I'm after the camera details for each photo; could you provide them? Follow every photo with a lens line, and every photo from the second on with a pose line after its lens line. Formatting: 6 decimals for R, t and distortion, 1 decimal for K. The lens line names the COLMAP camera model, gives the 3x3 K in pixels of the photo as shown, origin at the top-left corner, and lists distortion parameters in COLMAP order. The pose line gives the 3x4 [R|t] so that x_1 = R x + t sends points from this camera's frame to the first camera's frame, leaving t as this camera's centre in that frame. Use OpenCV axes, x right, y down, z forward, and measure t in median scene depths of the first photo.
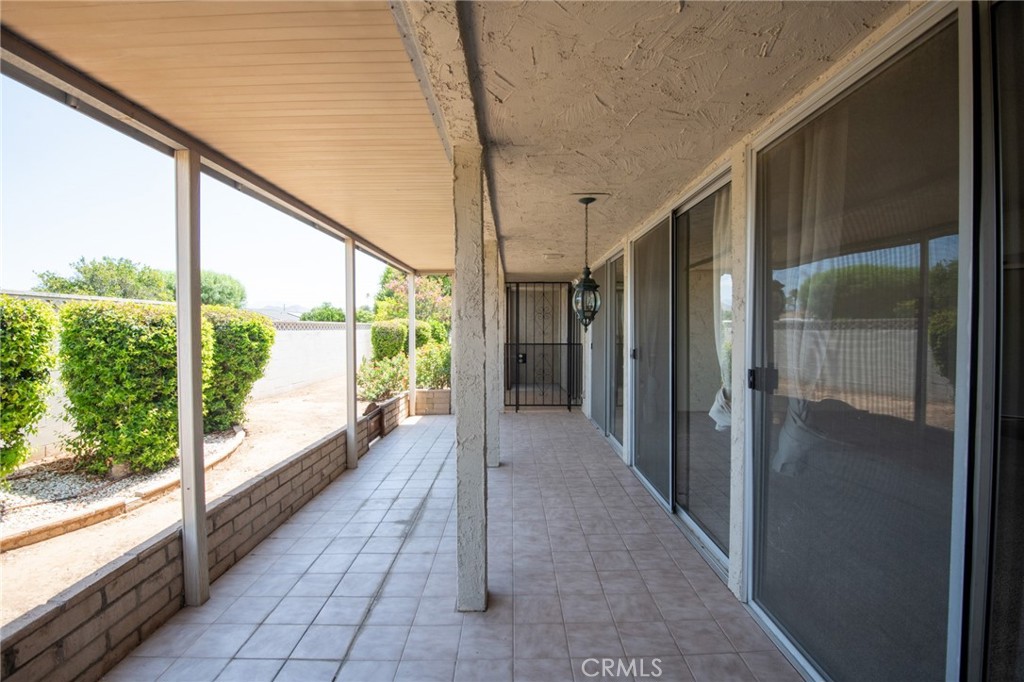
lens RADIAL K [[479.1, 0, 511.3], [0, 479.1, 336.0], [0, 0, 1]] dist [-0.011246, -0.000693]
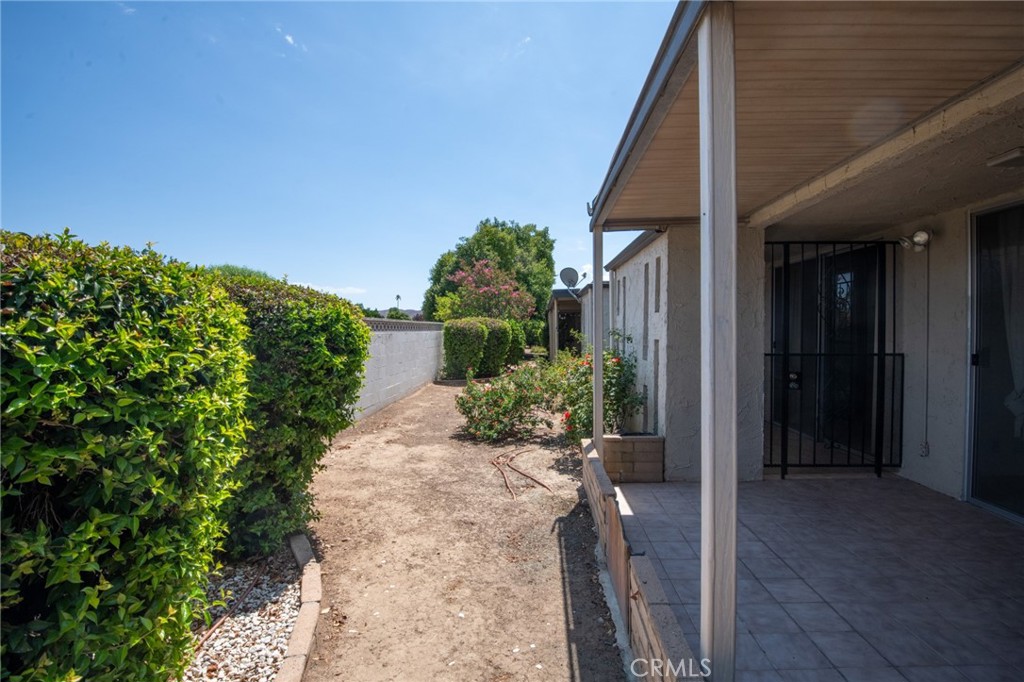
lens RADIAL K [[479.1, 0, 512.2], [0, 479.1, 340.9], [0, 0, 1]] dist [-0.011246, -0.000693]
pose [[0.998615, -0.000099, -0.052614, -0.353872], [0.000417, 0.999982, 0.006032, -0.003558], [0.052613, -0.006045, 0.998597, 0.566482]]
